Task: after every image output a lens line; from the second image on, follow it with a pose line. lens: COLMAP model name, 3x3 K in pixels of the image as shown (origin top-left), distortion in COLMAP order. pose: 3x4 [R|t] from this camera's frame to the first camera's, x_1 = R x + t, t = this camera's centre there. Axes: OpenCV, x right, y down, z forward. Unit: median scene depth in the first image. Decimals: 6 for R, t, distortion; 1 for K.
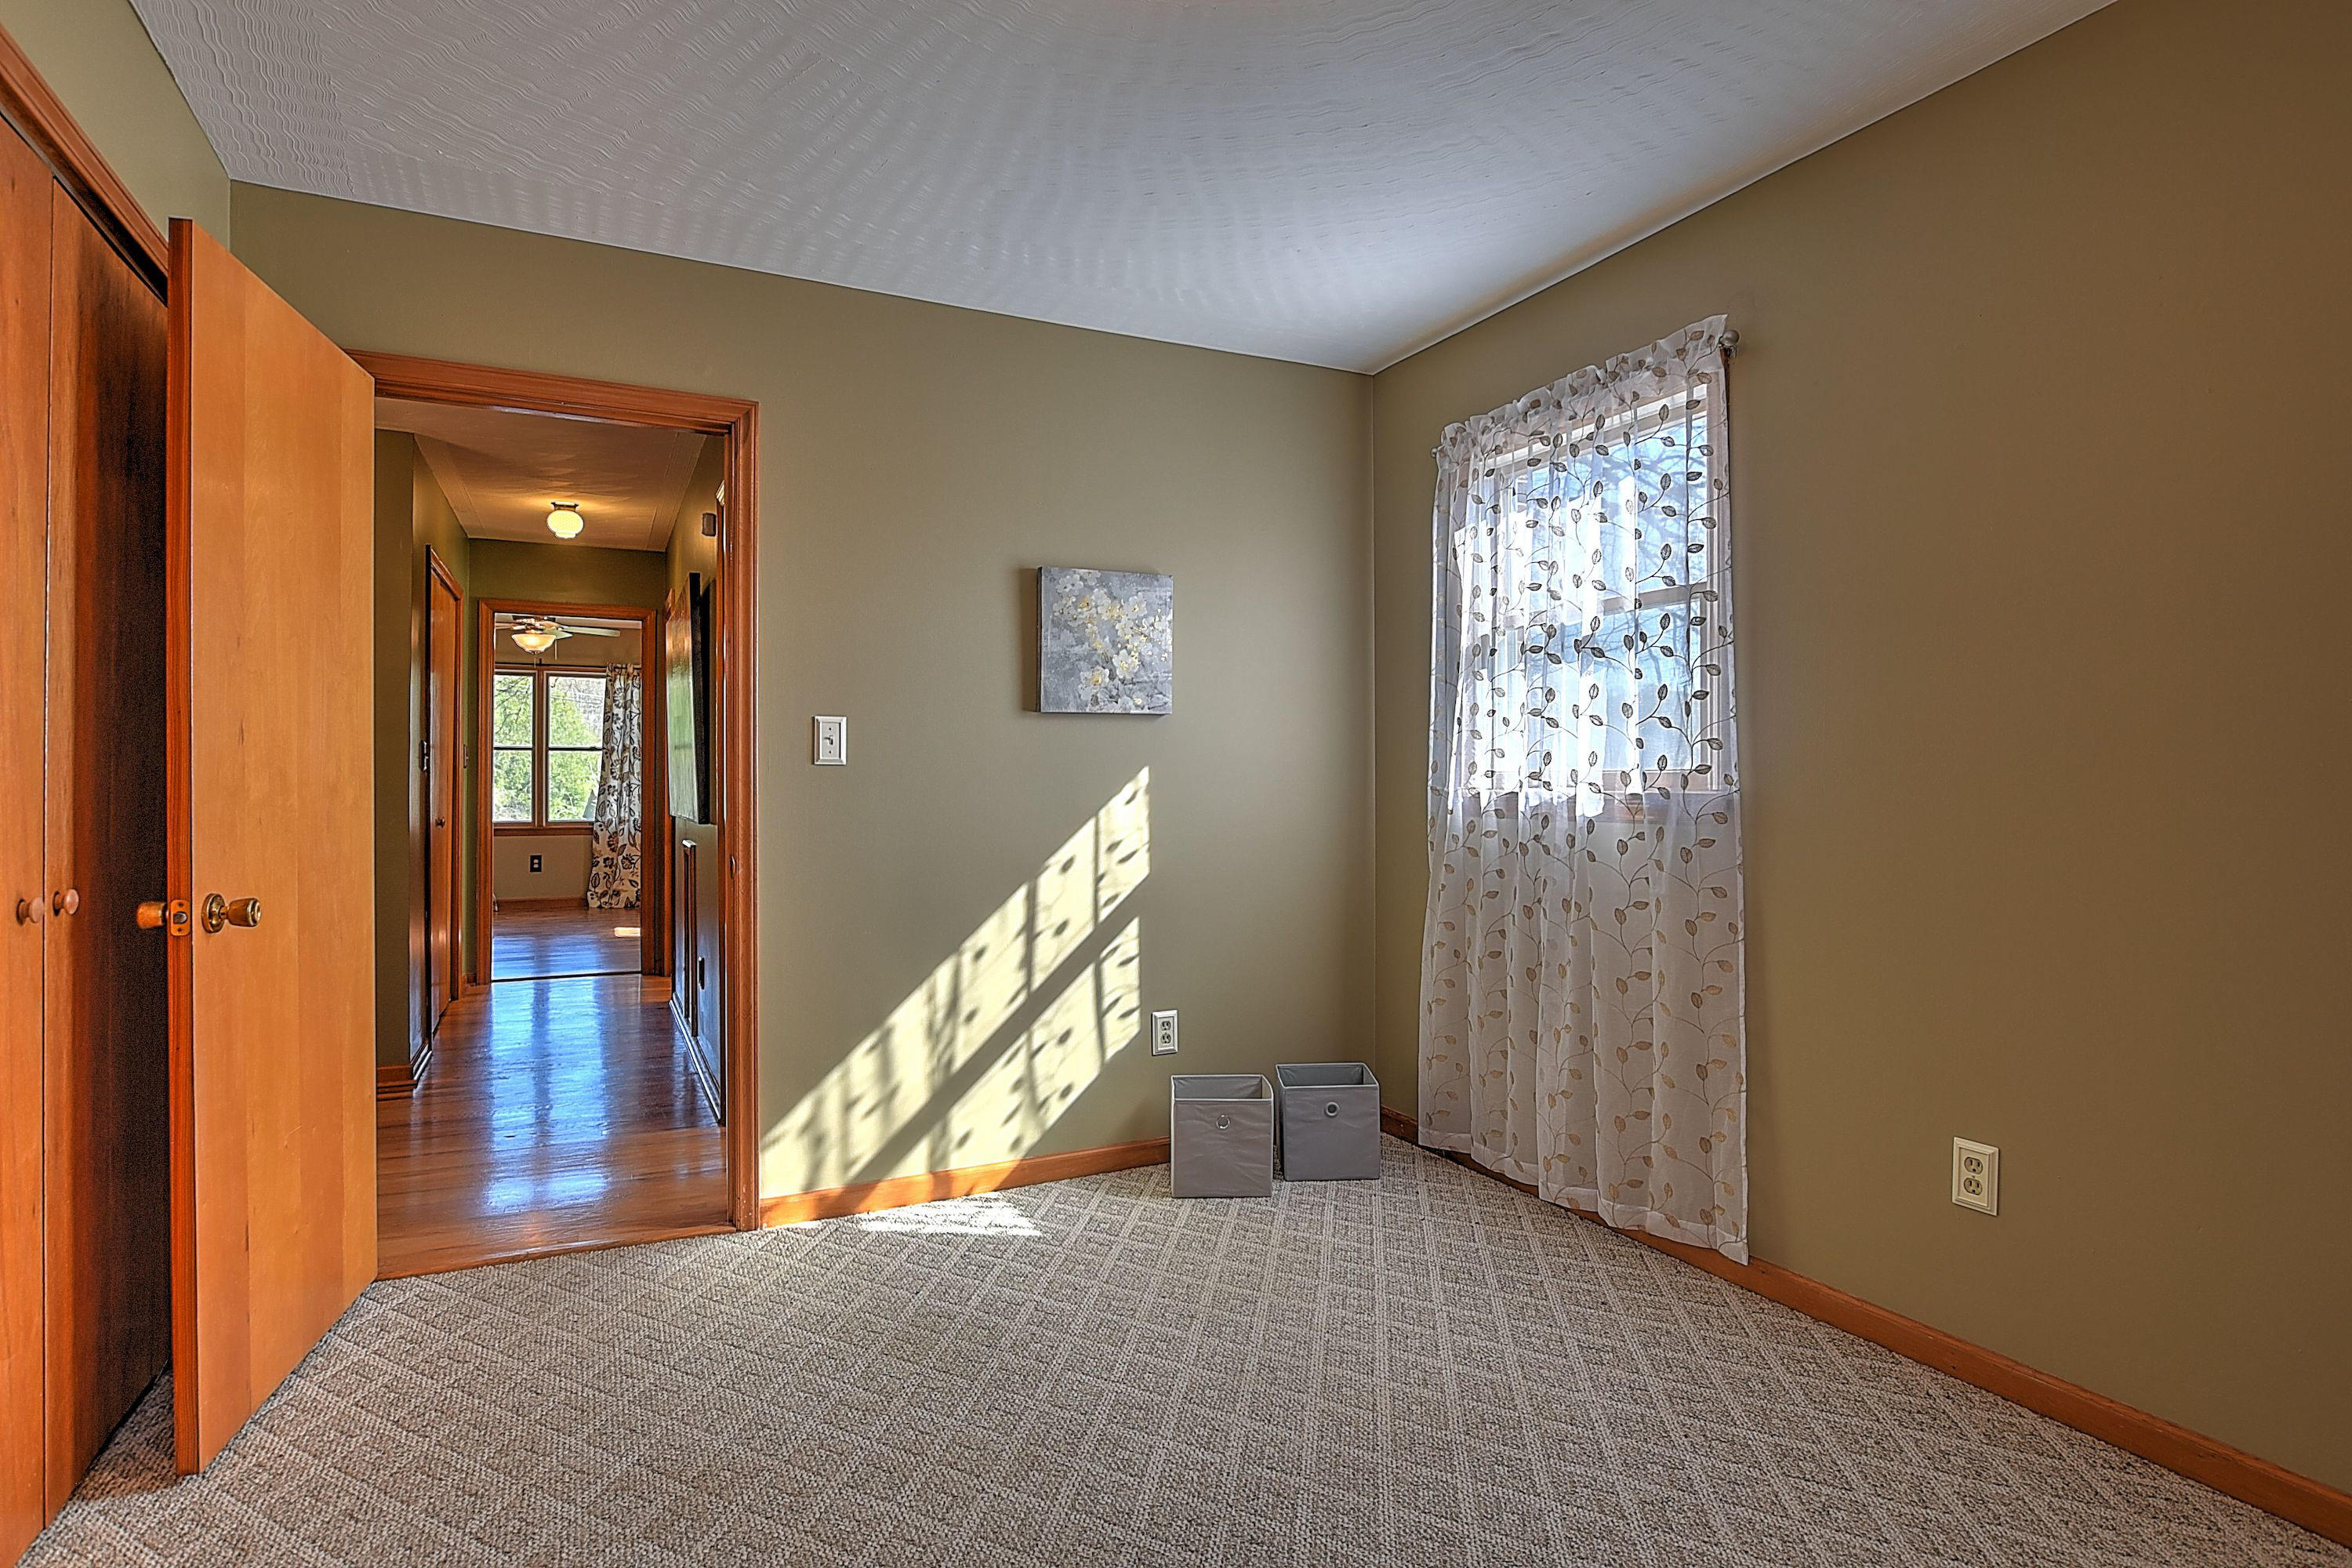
lens RADIAL K [[1208.6, 0, 1172.3], [0, 1208.6, 778.1], [0, 0, 1]] dist [-0.029372, 0.005199]
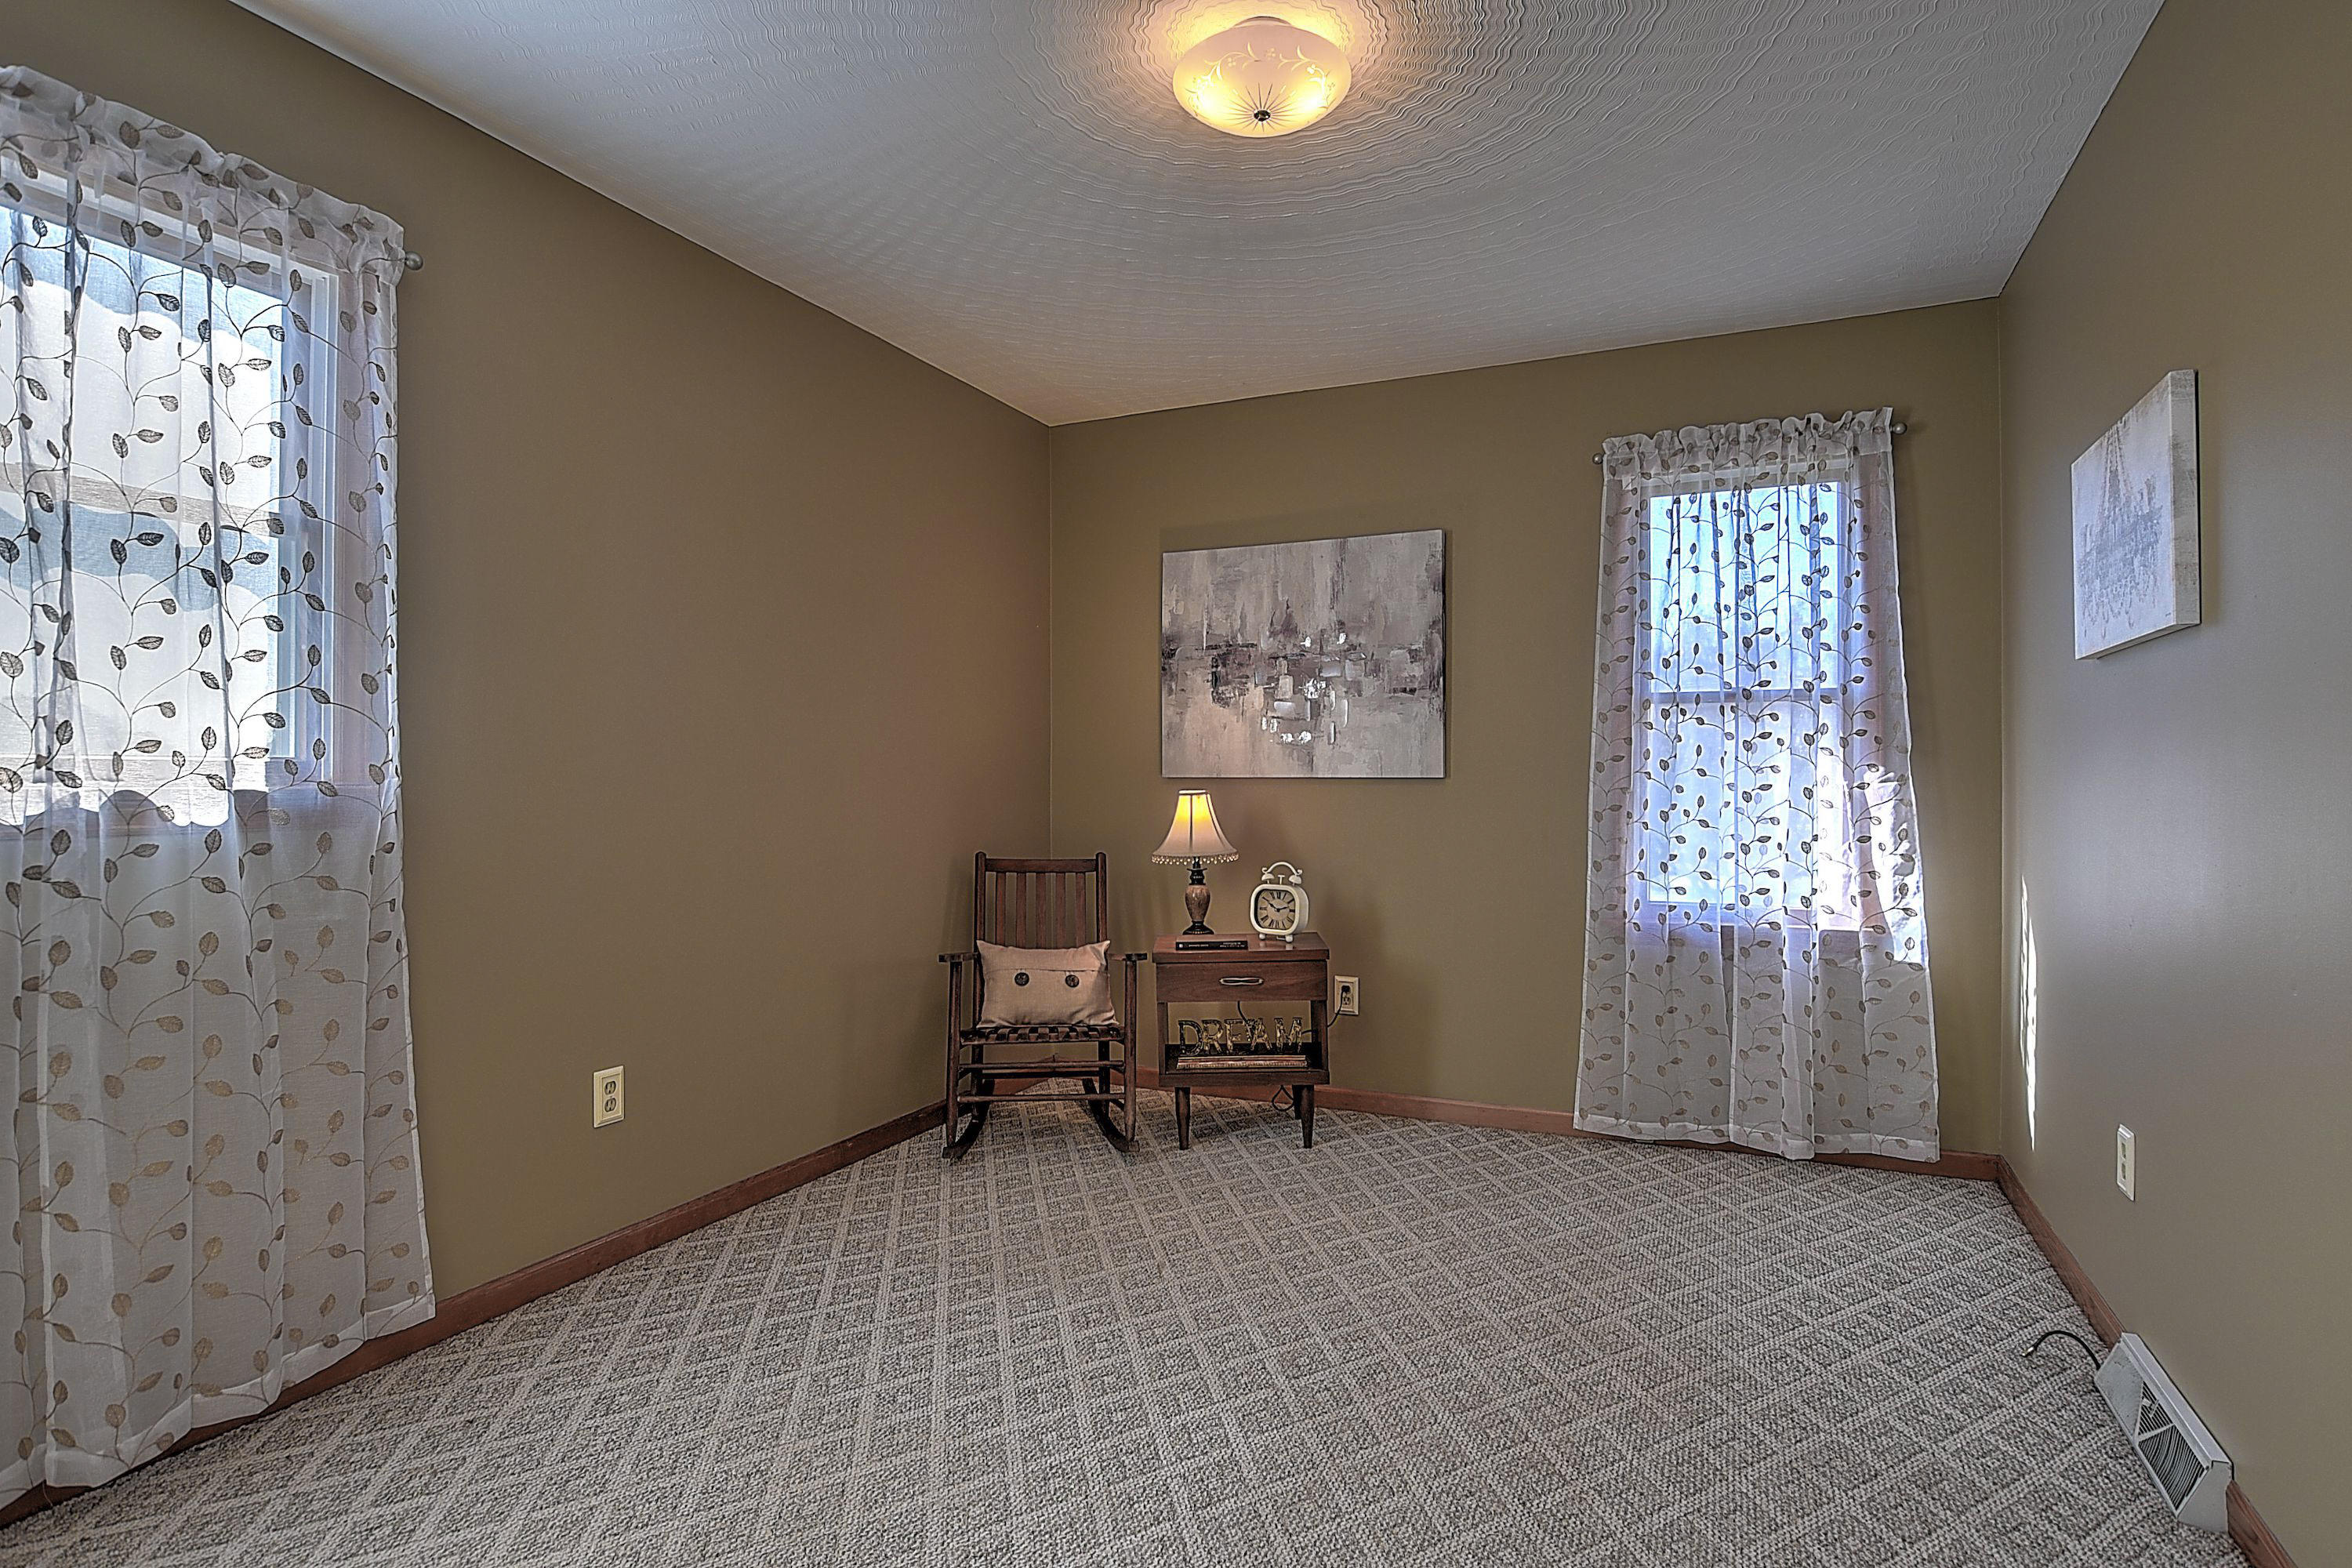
lens RADIAL K [[1208.6, 0, 1172.4], [0, 1208.6, 780.3], [0, 0, 1]] dist [-0.029372, 0.005199]
pose [[-0.631509, -0.000796, 0.775368, -0.538747], [-0.003523, 0.999992, -0.001843, 0.006914], [-0.775360, -0.003895, -0.631507, 1.101802]]
